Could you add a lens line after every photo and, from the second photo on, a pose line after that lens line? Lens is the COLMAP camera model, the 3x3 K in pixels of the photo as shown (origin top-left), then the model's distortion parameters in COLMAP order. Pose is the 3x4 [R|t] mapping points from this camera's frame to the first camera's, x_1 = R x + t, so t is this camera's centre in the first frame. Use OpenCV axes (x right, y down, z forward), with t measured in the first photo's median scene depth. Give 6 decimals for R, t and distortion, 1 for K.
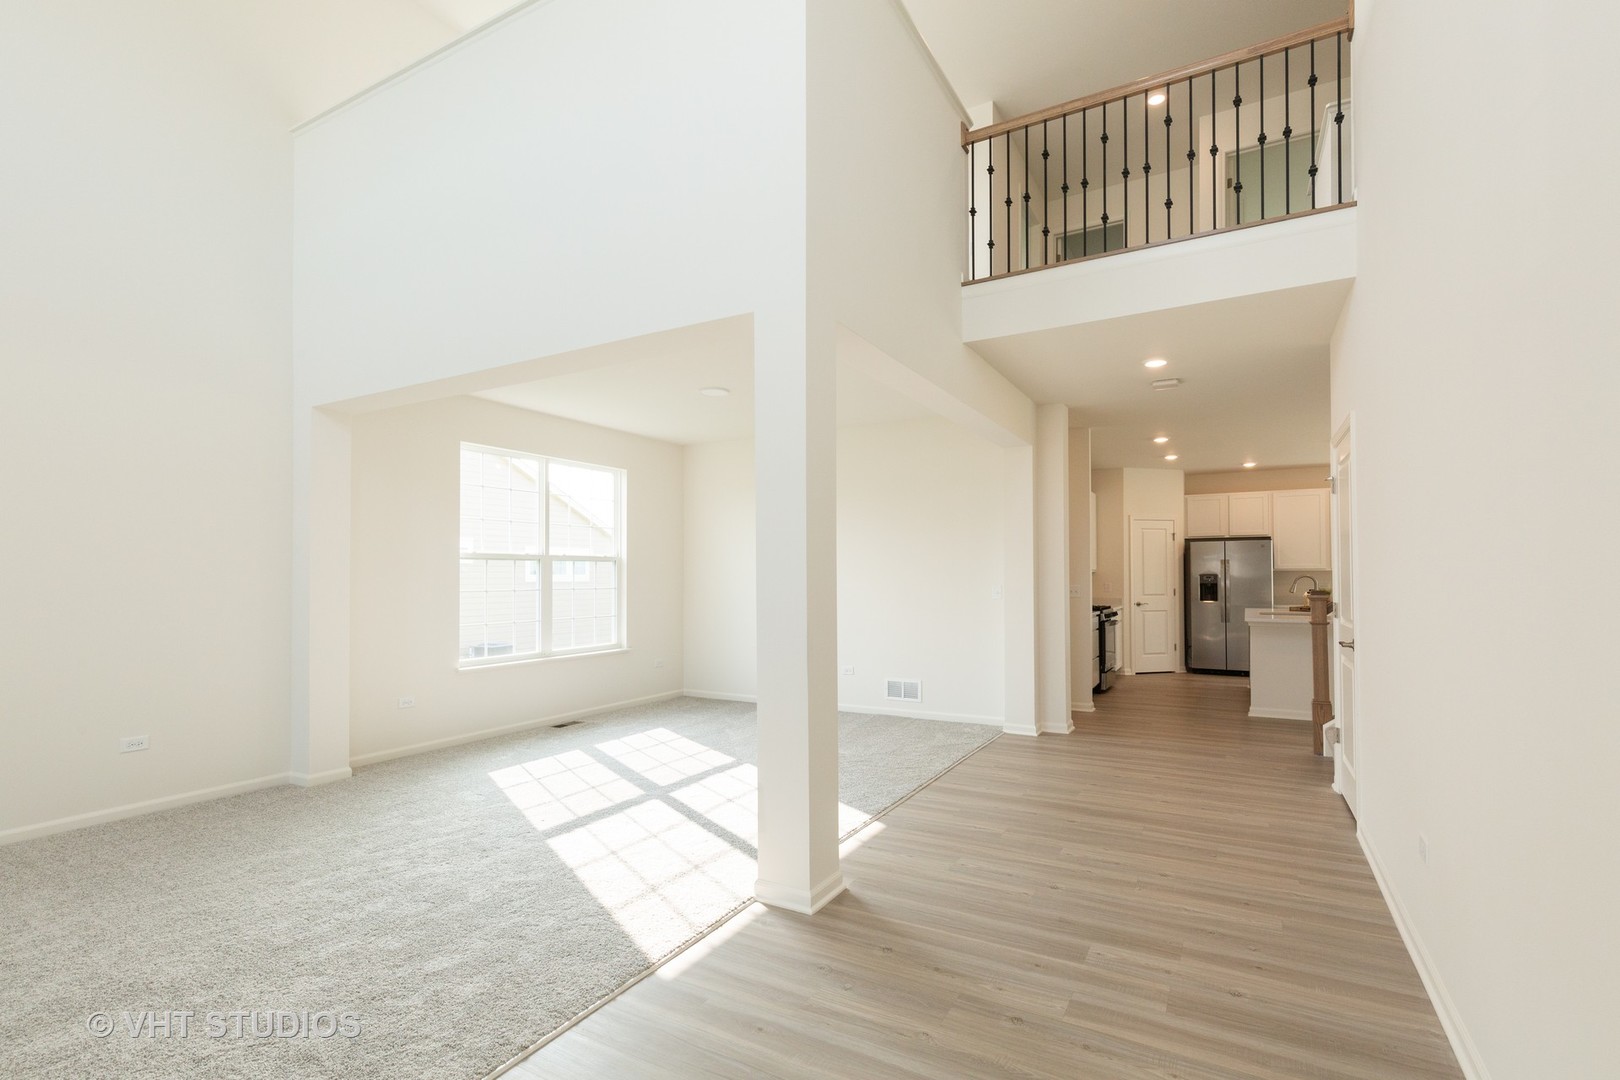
lens RADIAL K [[751.8, 0, 810.0], [0, 751.8, 540.0], [0, 0, 1]] dist [0.002886, 0.000273]
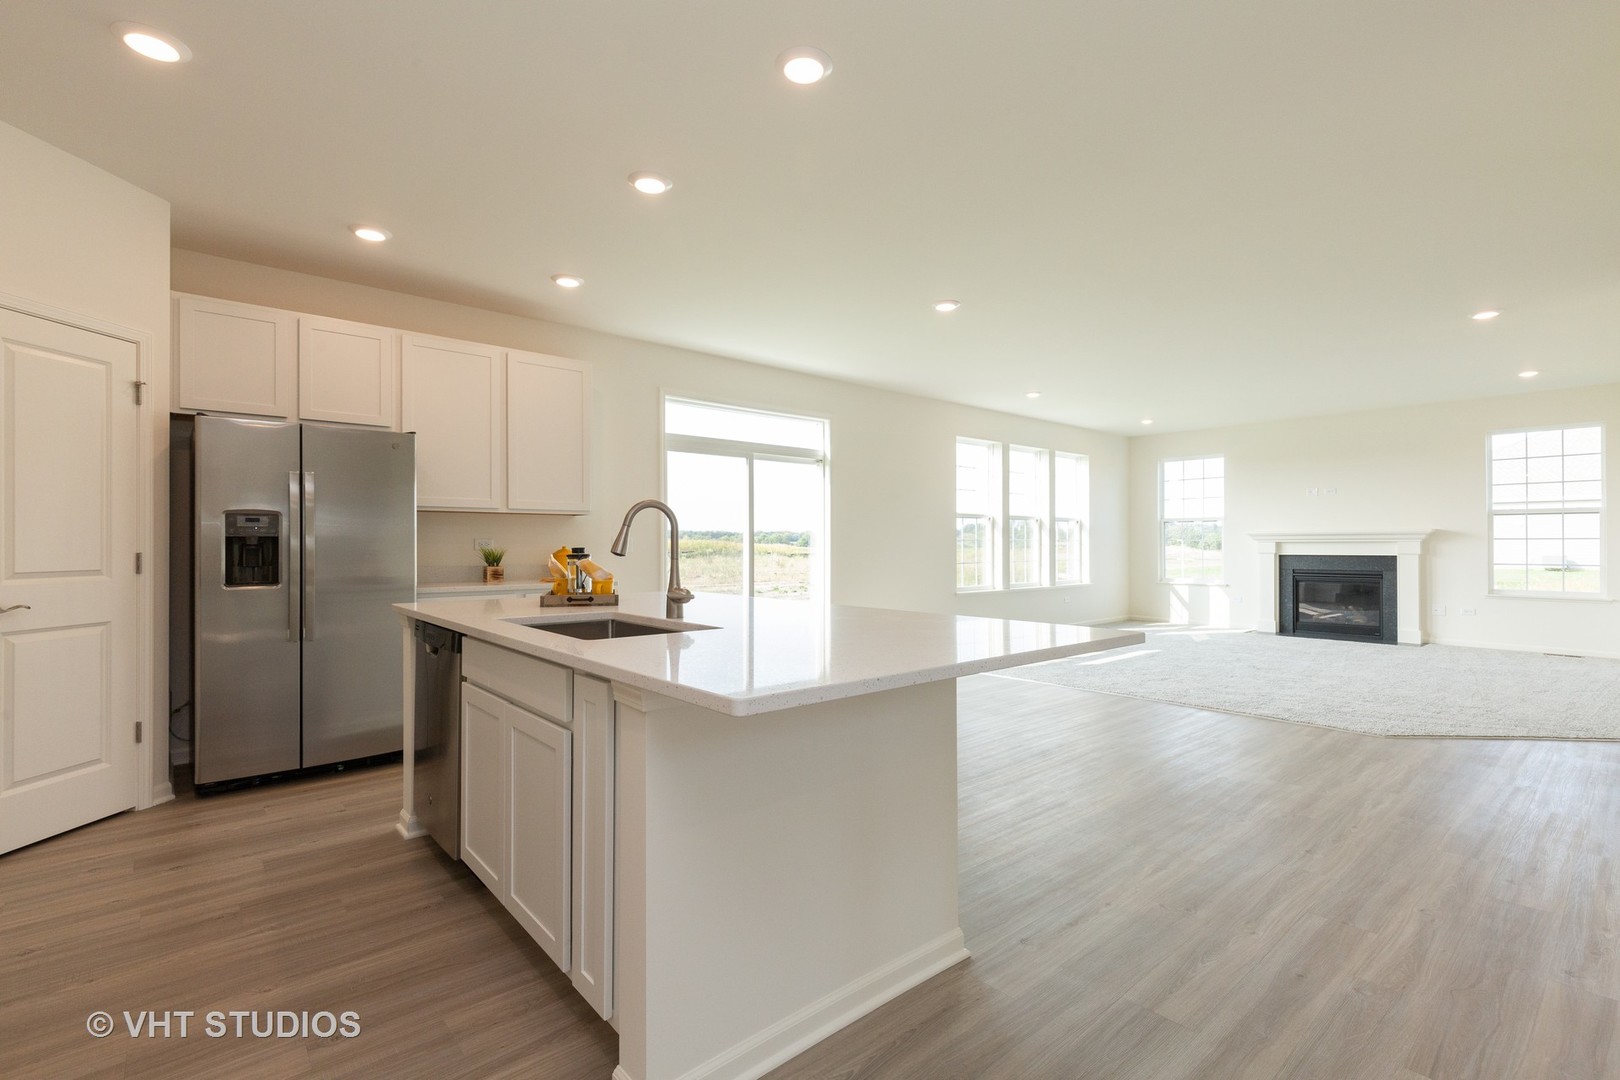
lens RADIAL K [[751.8, 0, 810.0], [0, 751.8, 540.0], [0, 0, 1]] dist [0.002886, 0.000273]
pose [[0.330747, -0.004023, 0.943711, 0.274871], [-0.037245, 0.999156, 0.017313, 0.042585], [-0.942984, -0.040875, 0.330318, 0.622180]]
